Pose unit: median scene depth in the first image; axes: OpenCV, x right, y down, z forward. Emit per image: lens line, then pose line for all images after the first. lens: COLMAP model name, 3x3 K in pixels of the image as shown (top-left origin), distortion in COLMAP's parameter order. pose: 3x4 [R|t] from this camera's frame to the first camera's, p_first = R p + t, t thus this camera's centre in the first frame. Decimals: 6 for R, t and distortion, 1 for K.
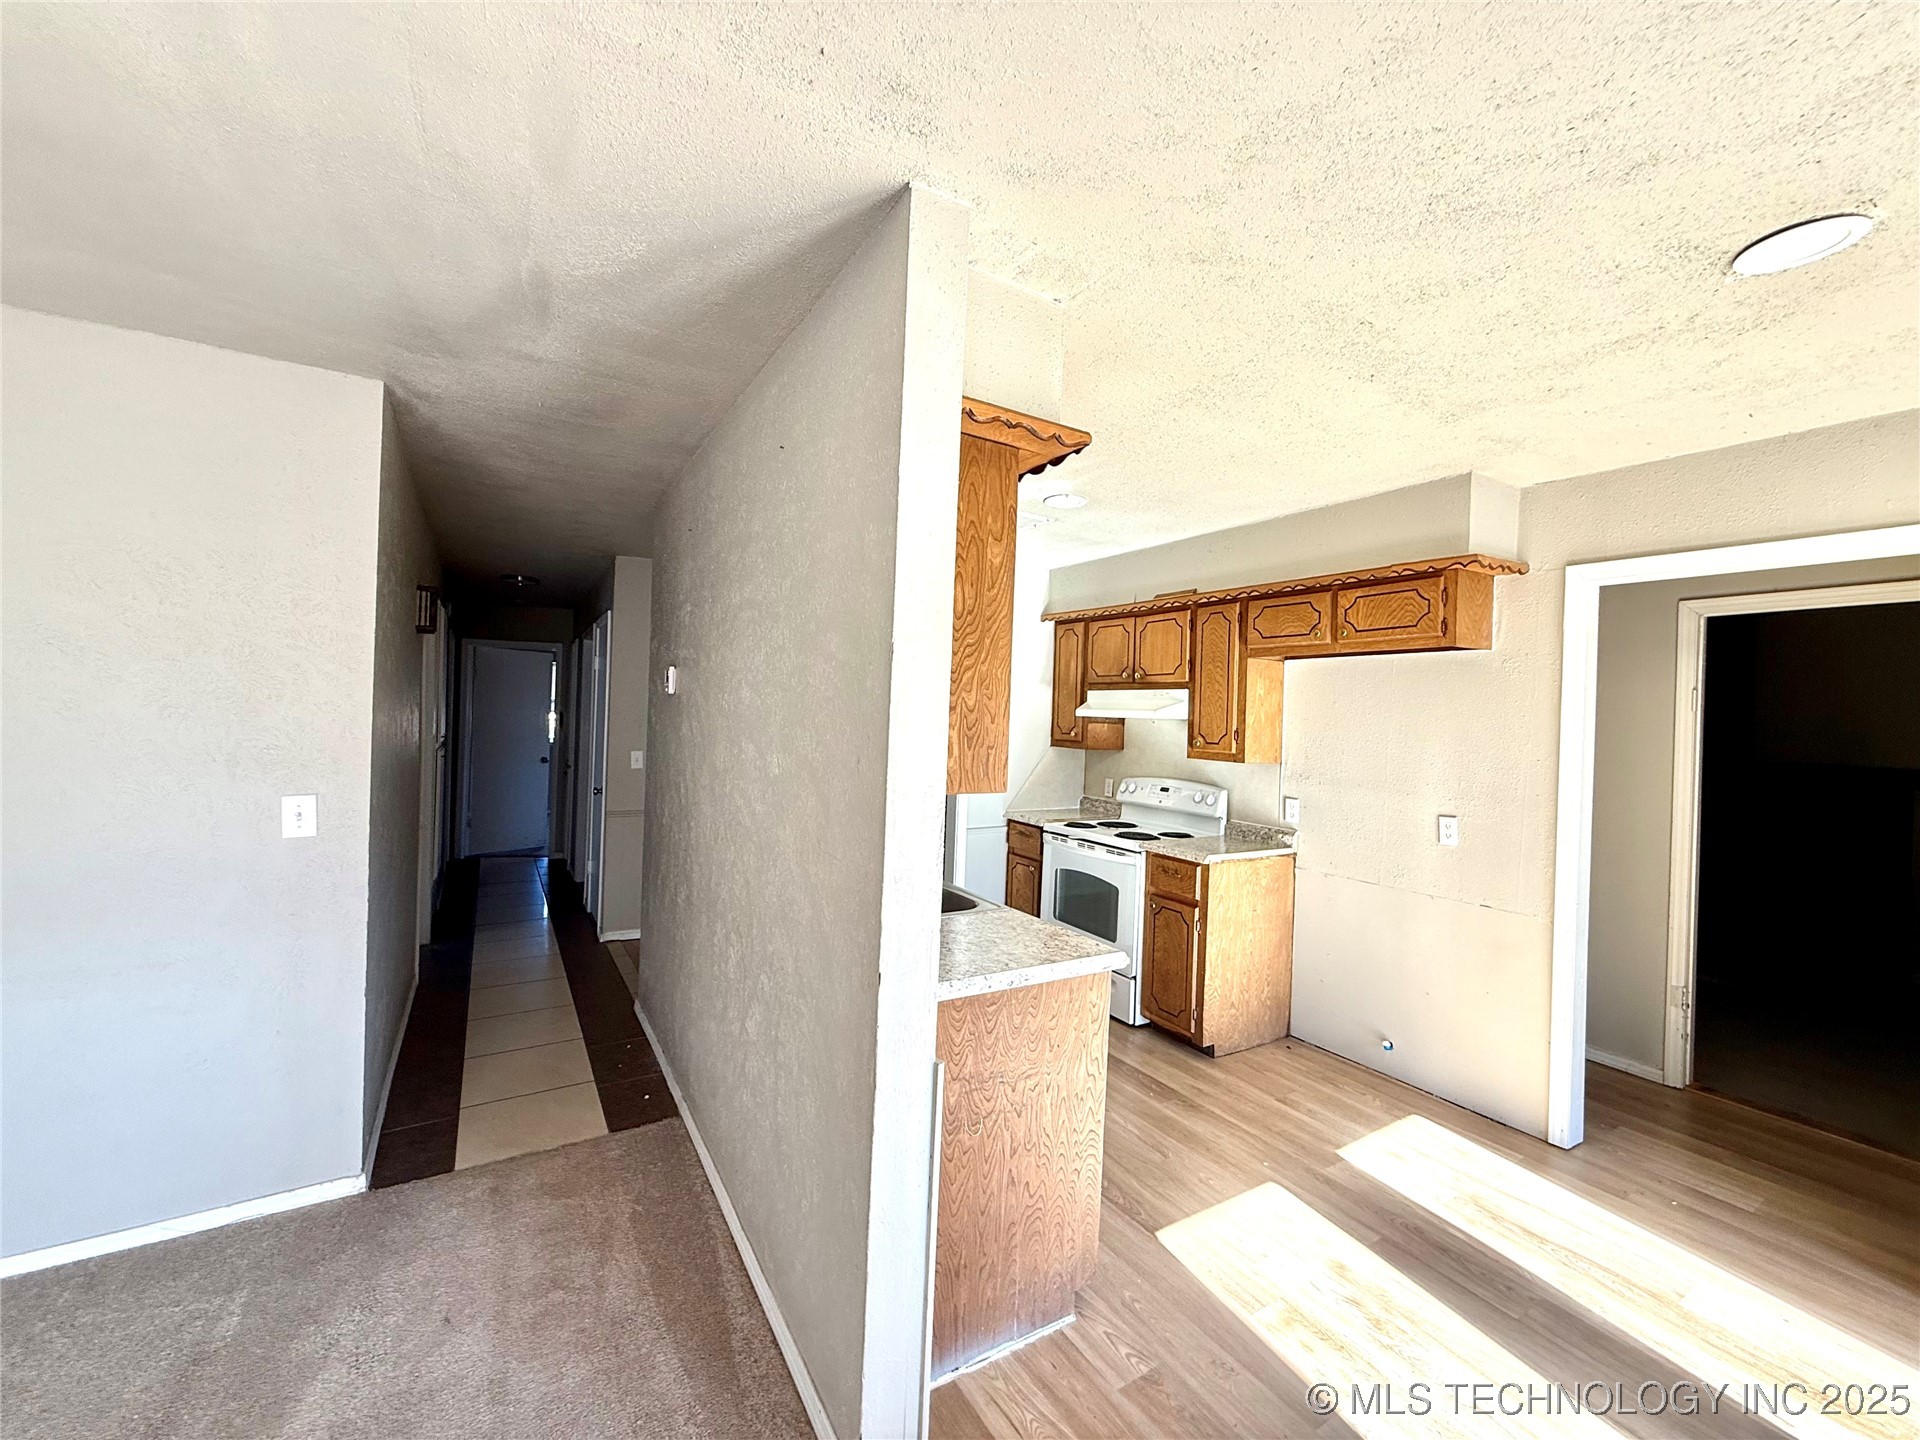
lens RADIAL K [[764.4, 0, 952.7], [0, 764.4, 718.9], [0, 0, 1]] dist [-0.000290, 0.000319]
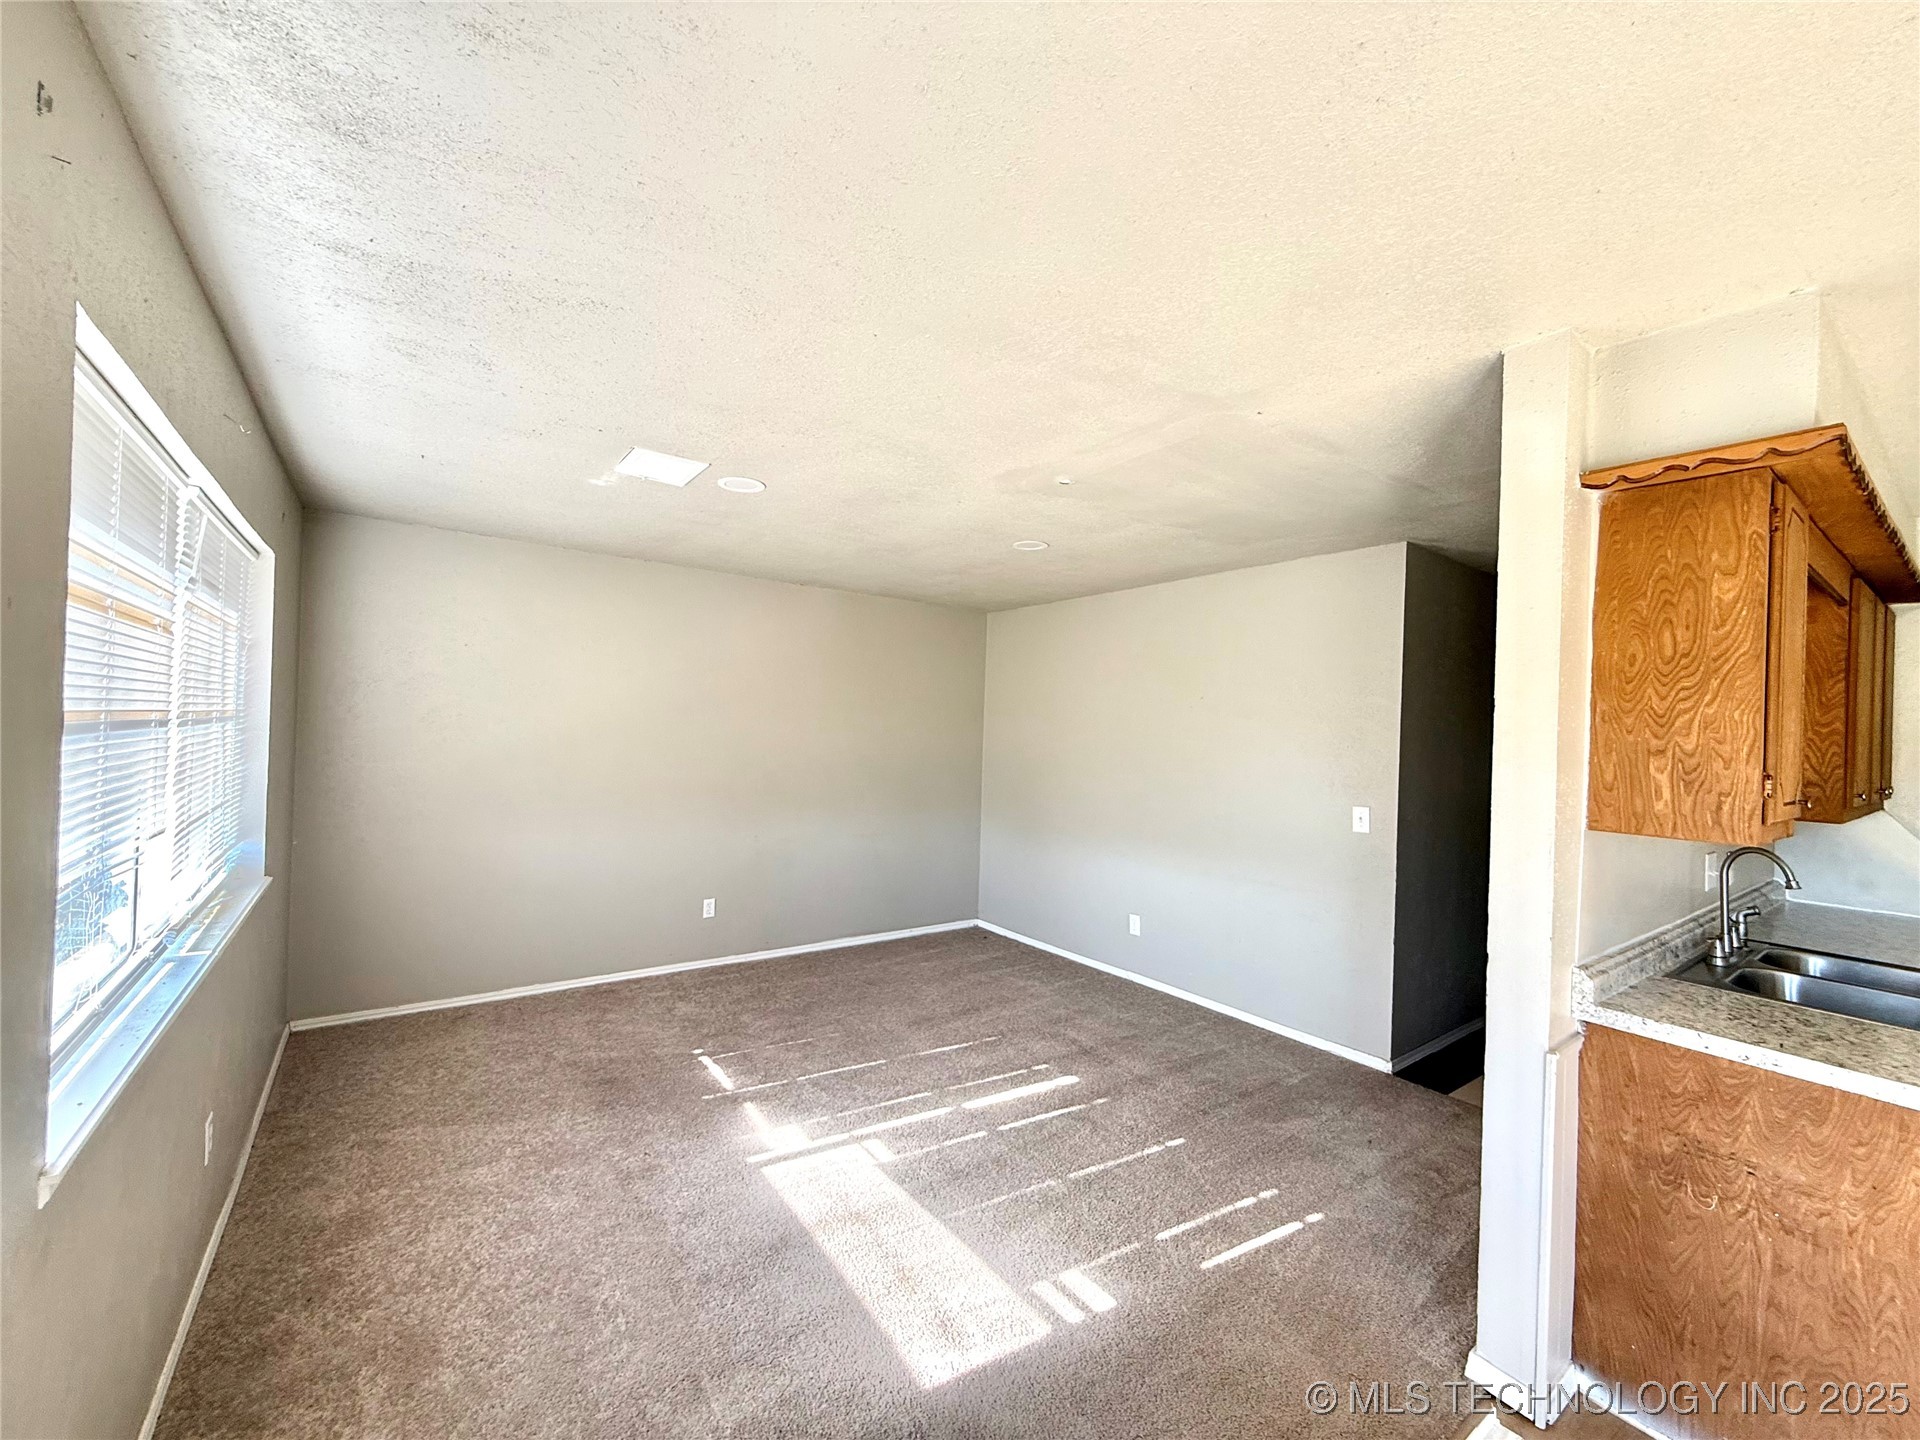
lens RADIAL K [[764.4, 0, 959.7], [0, 764.4, 719.5], [0, 0, 1]] dist [-0.000290, 0.000319]
pose [[0.095061, -0.039472, -0.994689, 0.897715], [-0.038116, 0.998336, -0.043260, 0.021639], [0.994741, 0.042026, 0.093398, -0.023516]]
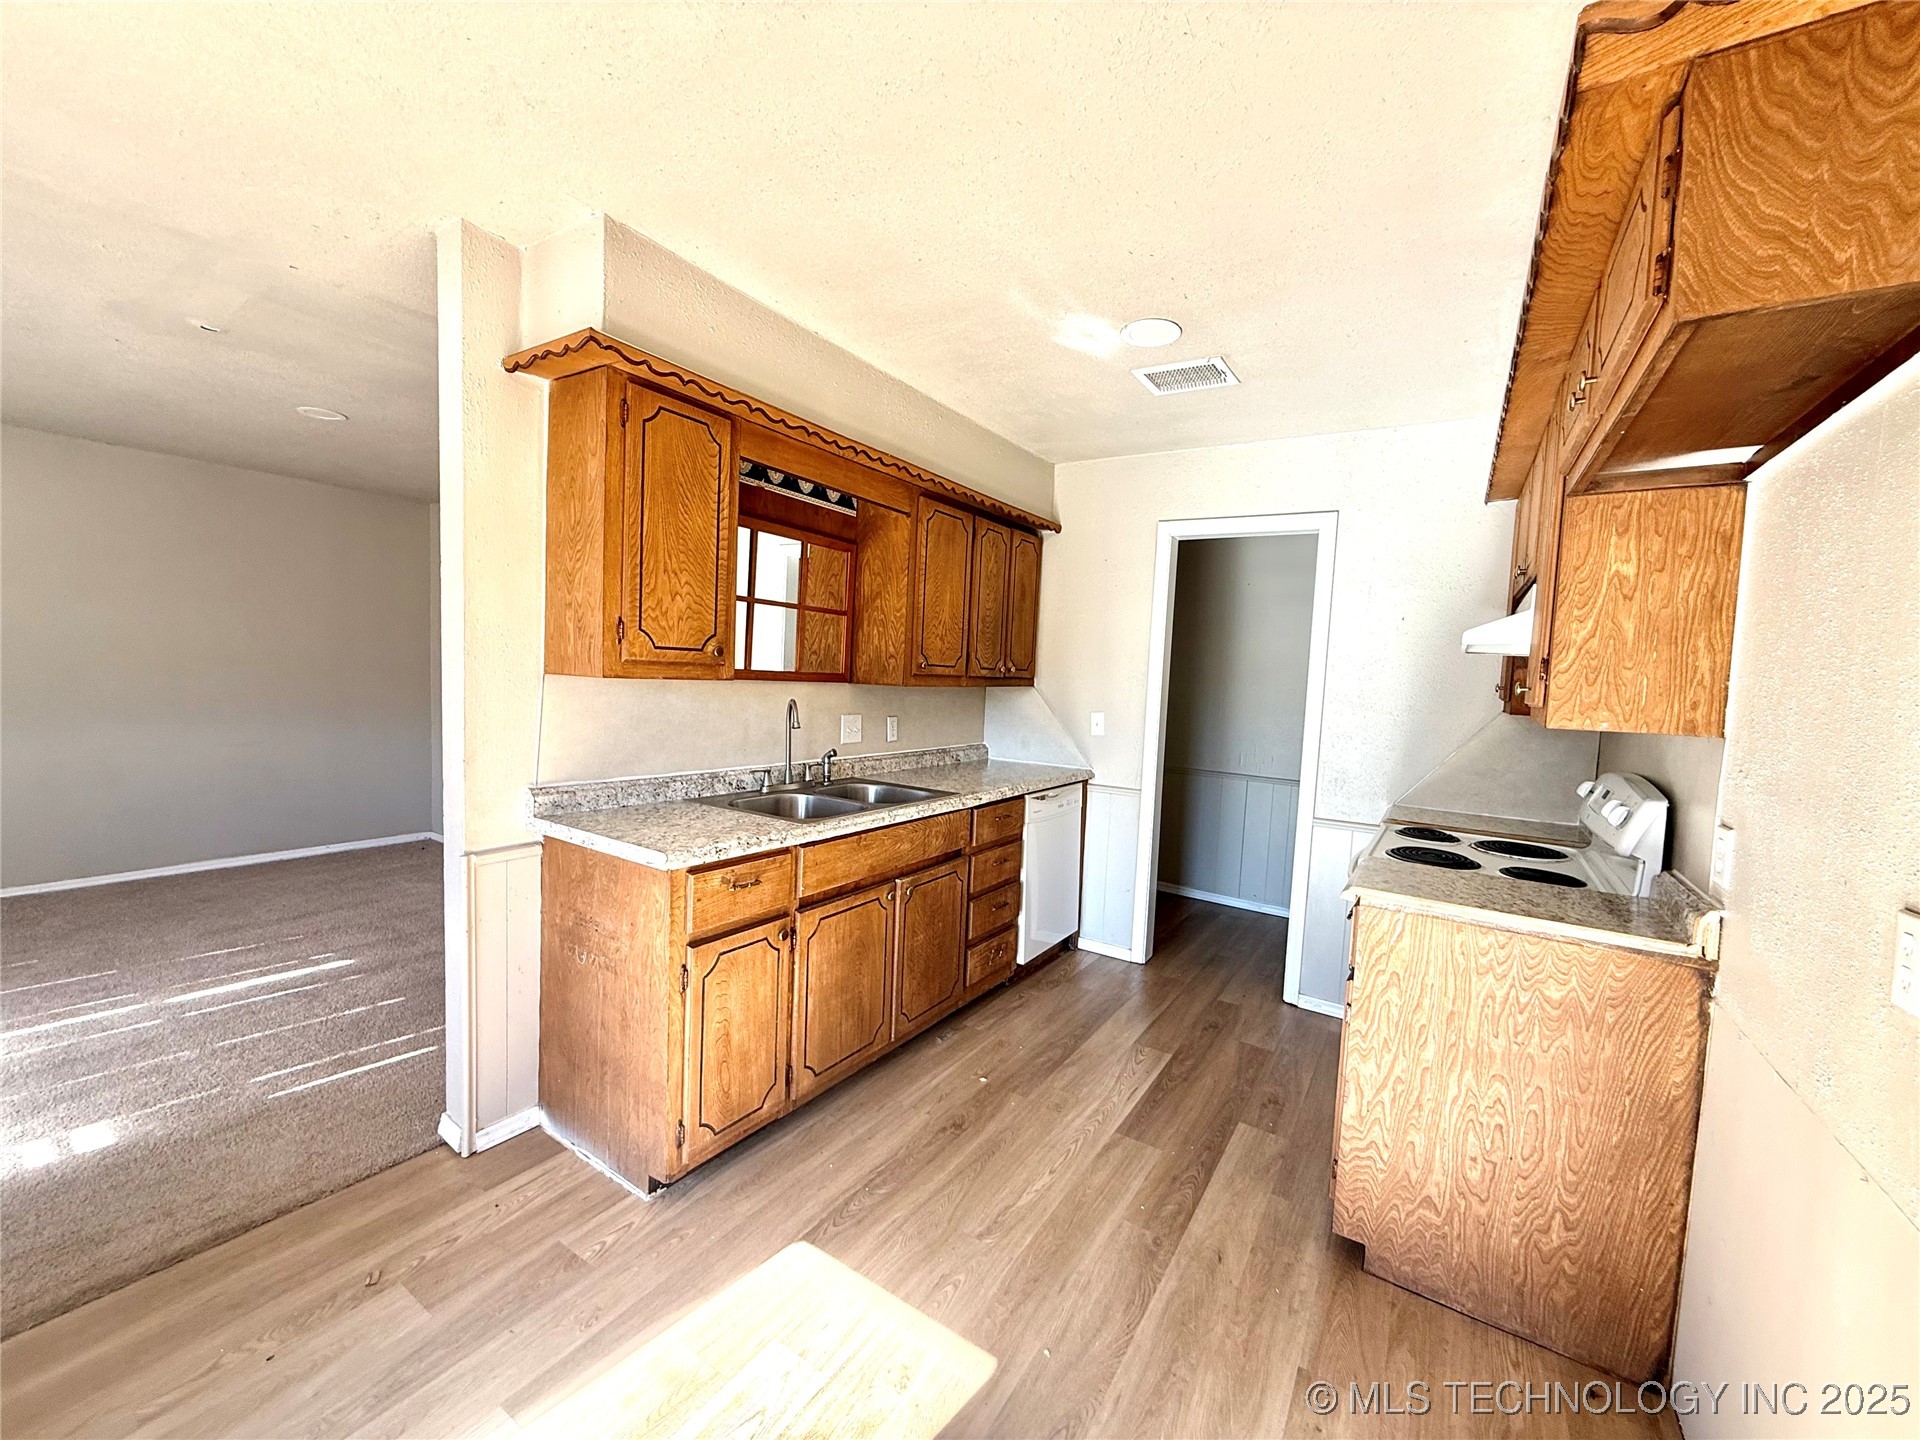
lens RADIAL K [[764.4, 0, 966.0], [0, 764.4, 717.8], [0, 0, 1]] dist [-0.000290, 0.000319]
pose [[0.437077, 0.041221, -0.898479, 1.347065], [-0.035059, 0.998971, 0.028777, 0.106436], [0.898741, 0.018922, 0.438072, 1.007491]]
